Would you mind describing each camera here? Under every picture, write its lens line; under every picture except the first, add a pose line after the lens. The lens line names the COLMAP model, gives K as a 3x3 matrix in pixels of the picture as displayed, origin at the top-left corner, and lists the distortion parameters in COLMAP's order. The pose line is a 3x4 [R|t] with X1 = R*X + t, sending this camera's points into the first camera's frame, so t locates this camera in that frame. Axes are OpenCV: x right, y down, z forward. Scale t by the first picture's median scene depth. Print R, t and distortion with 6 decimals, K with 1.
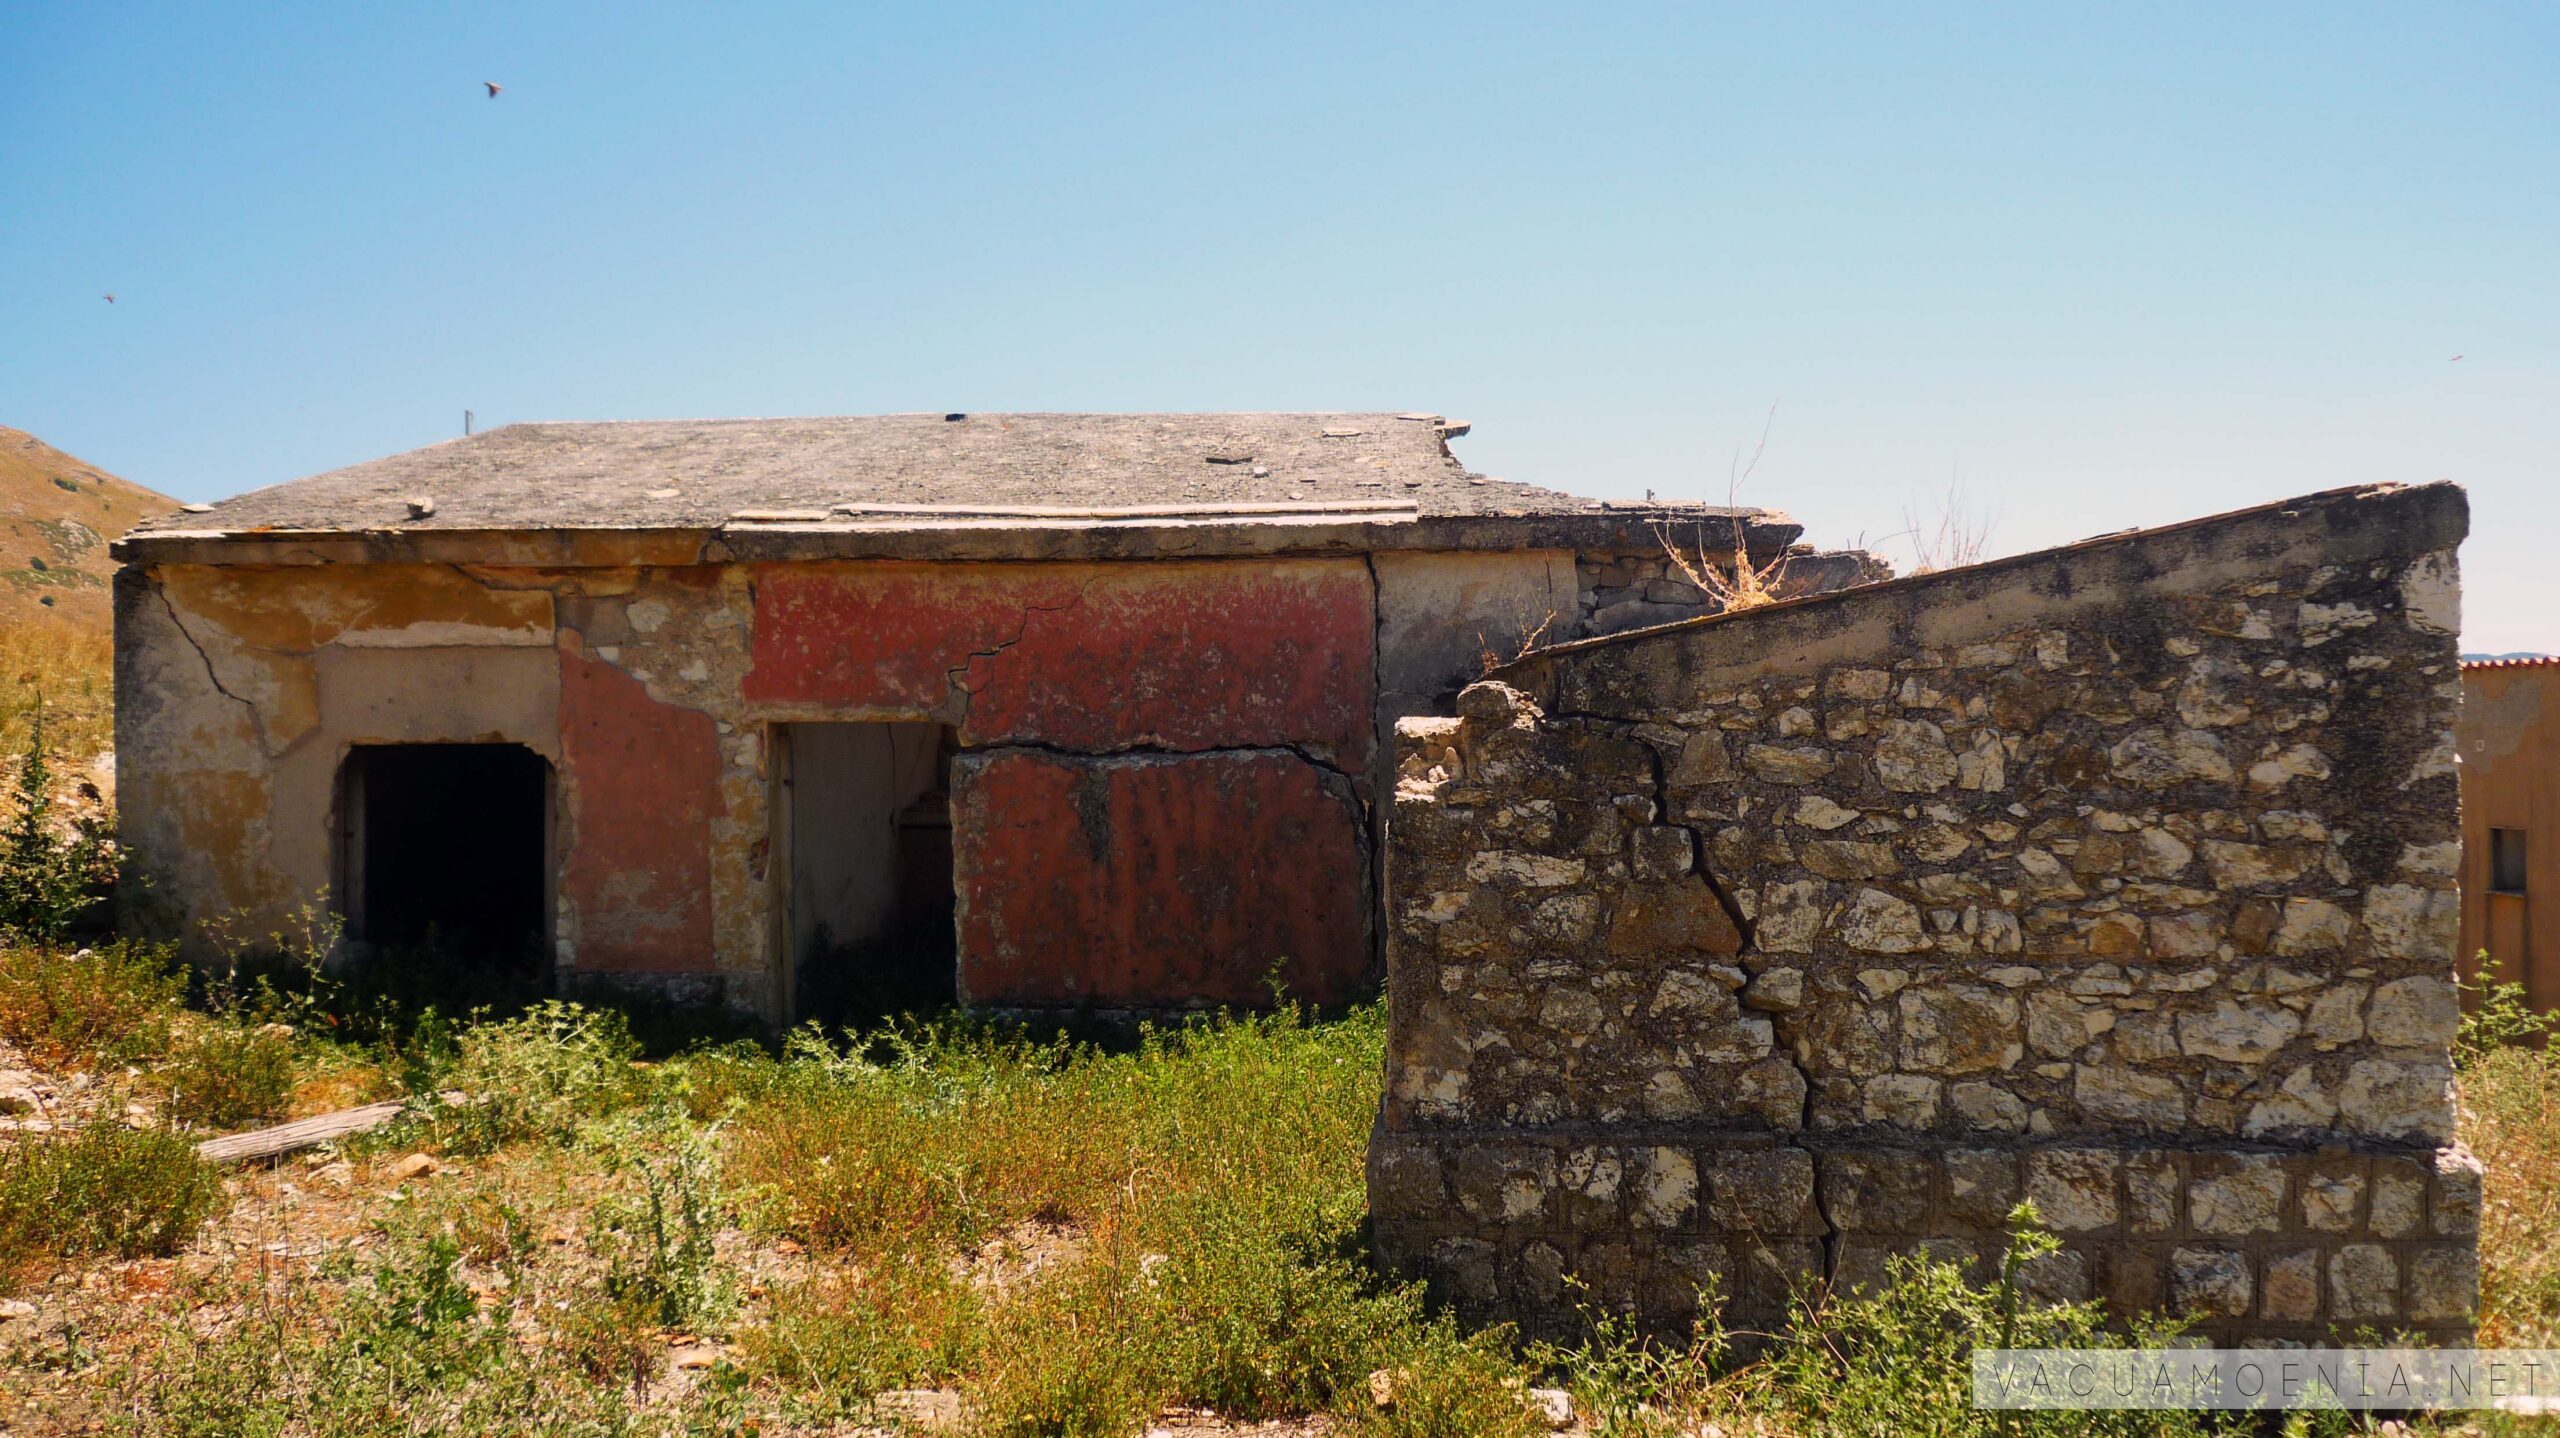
lens RADIAL K [[2142.0, 0, 1291.5], [0, 2142.0, 712.5], [0, 0, 1]] dist [-0.049249, 0.041066]
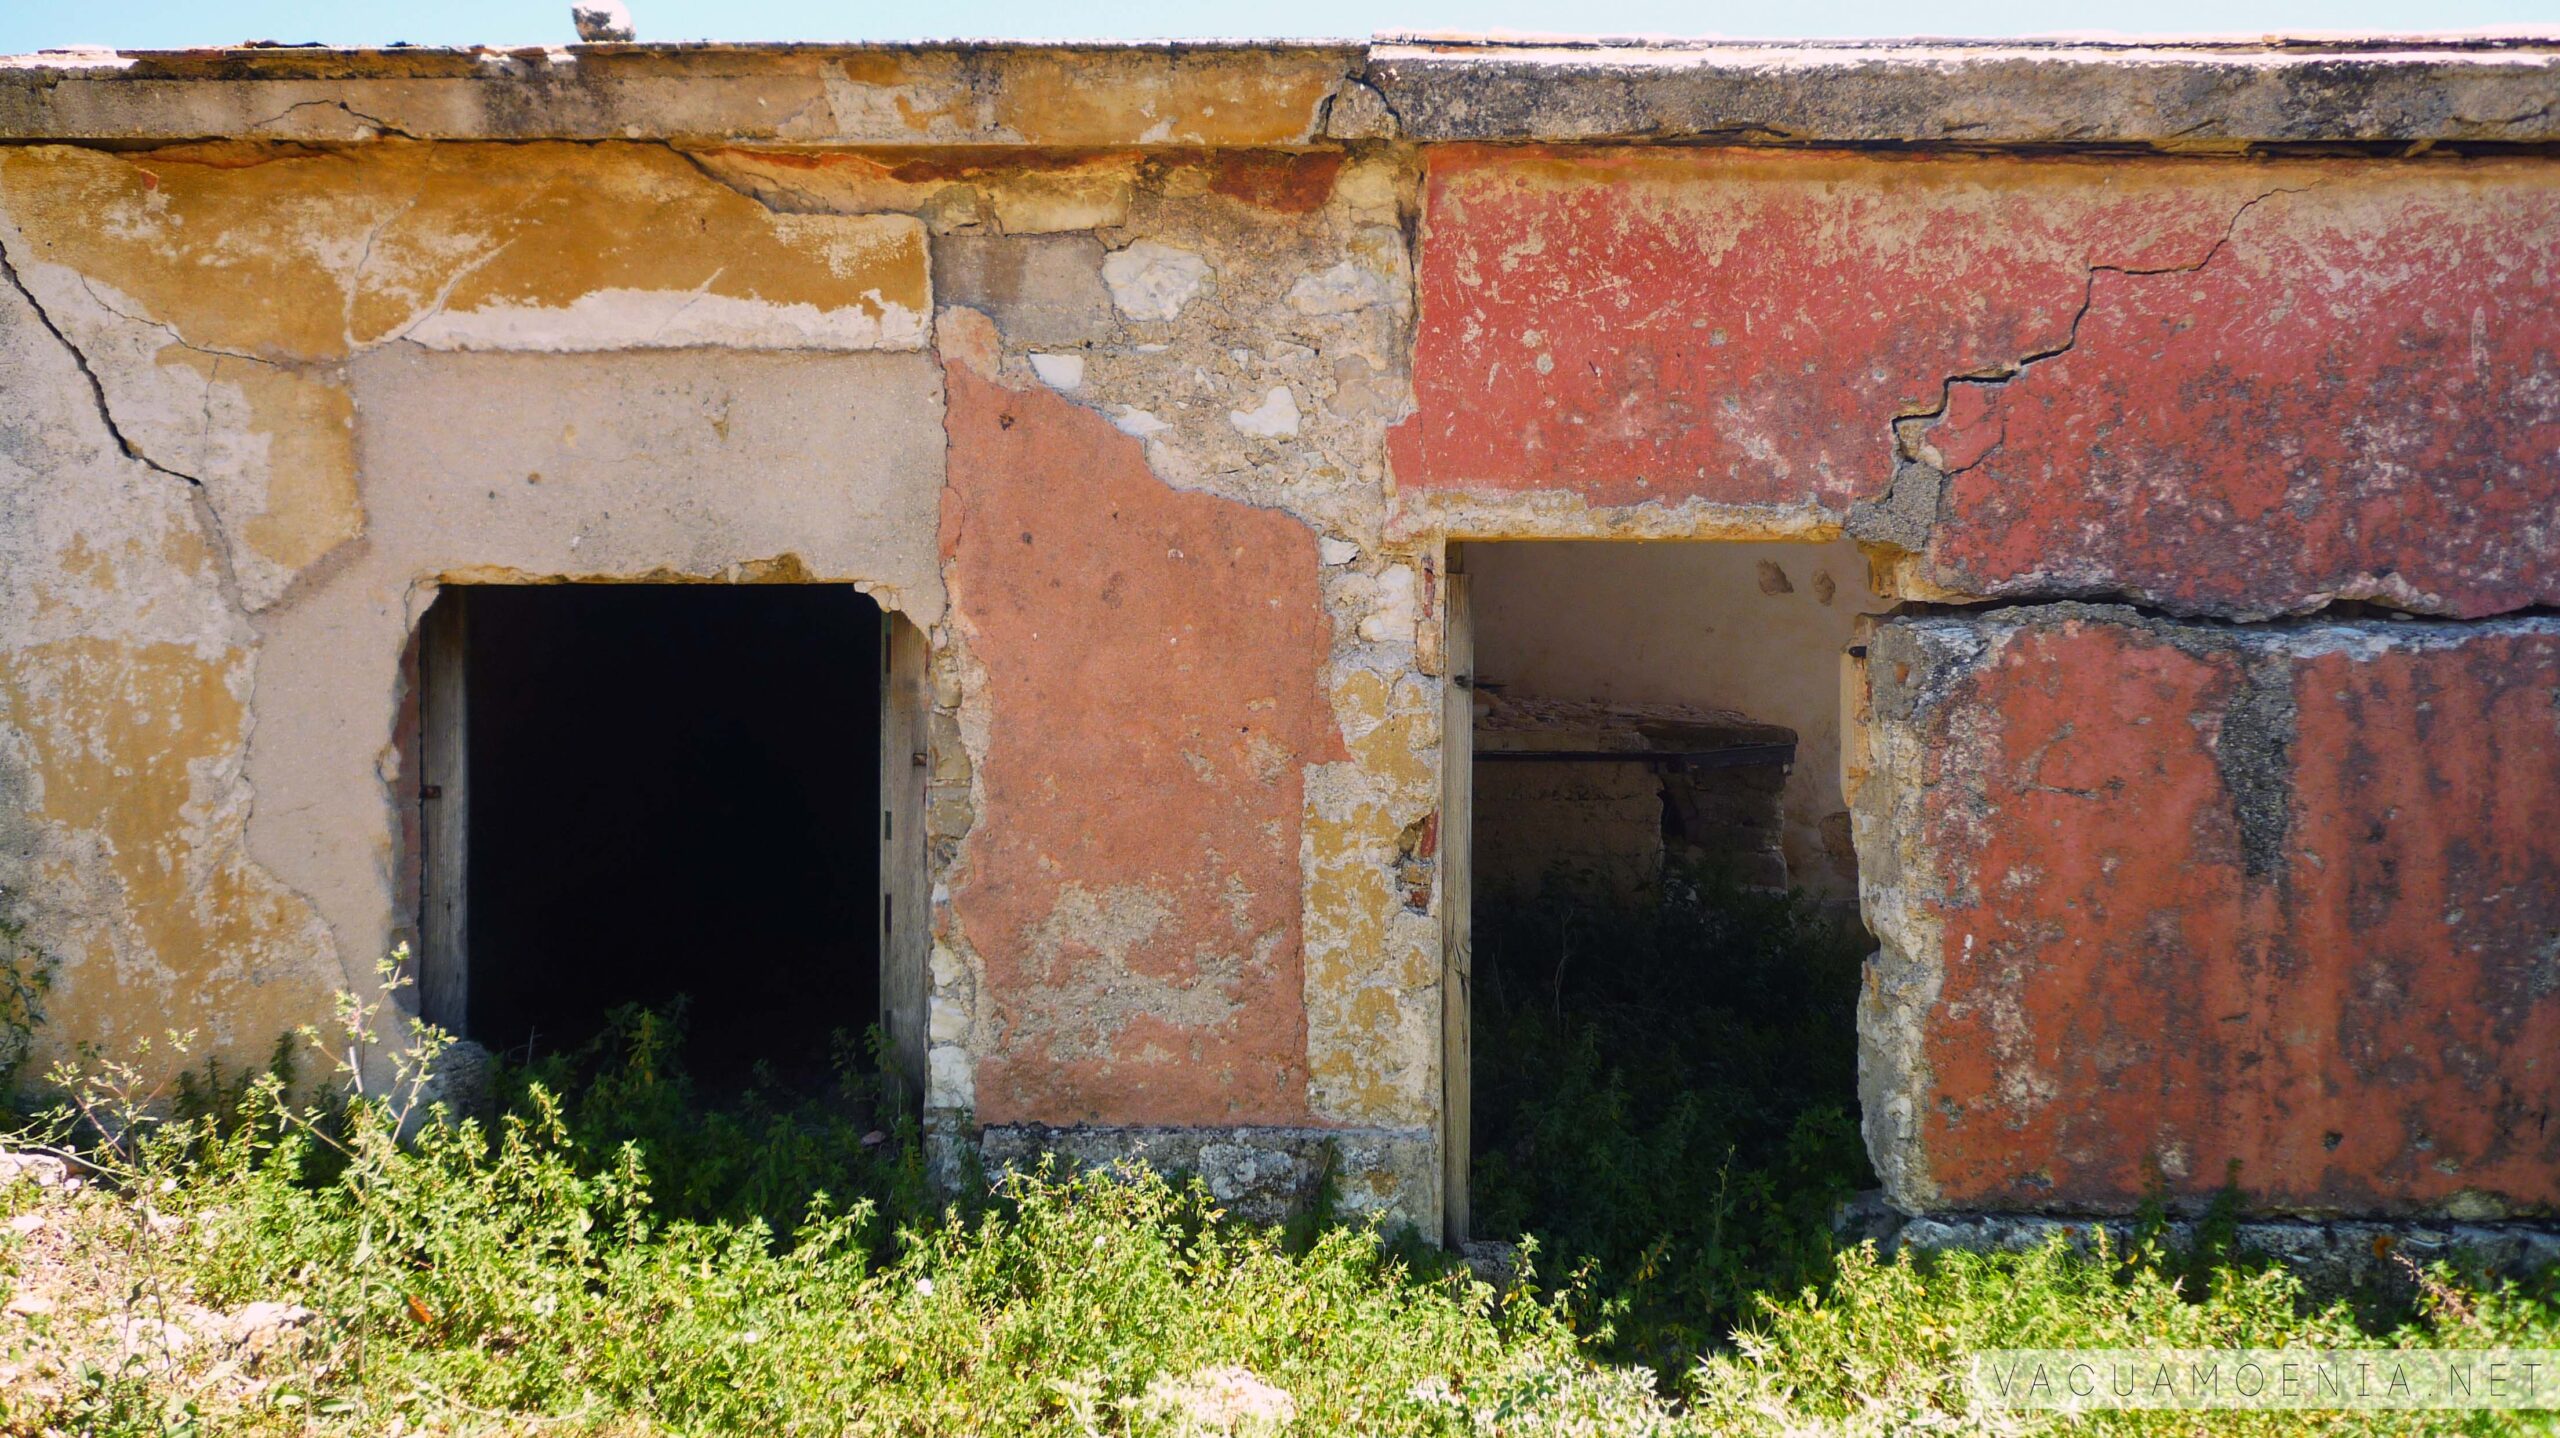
lens RADIAL K [[2142.0, 0, 1286.5], [0, 2142.0, 699.1], [0, 0, 1]] dist [-0.049249, 0.041066]
pose [[0.999881, 0.009505, 0.012168, -0.281429], [-0.010012, 0.999054, 0.042307, 0.018647], [-0.011754, -0.042424, 0.999031, 0.579594]]
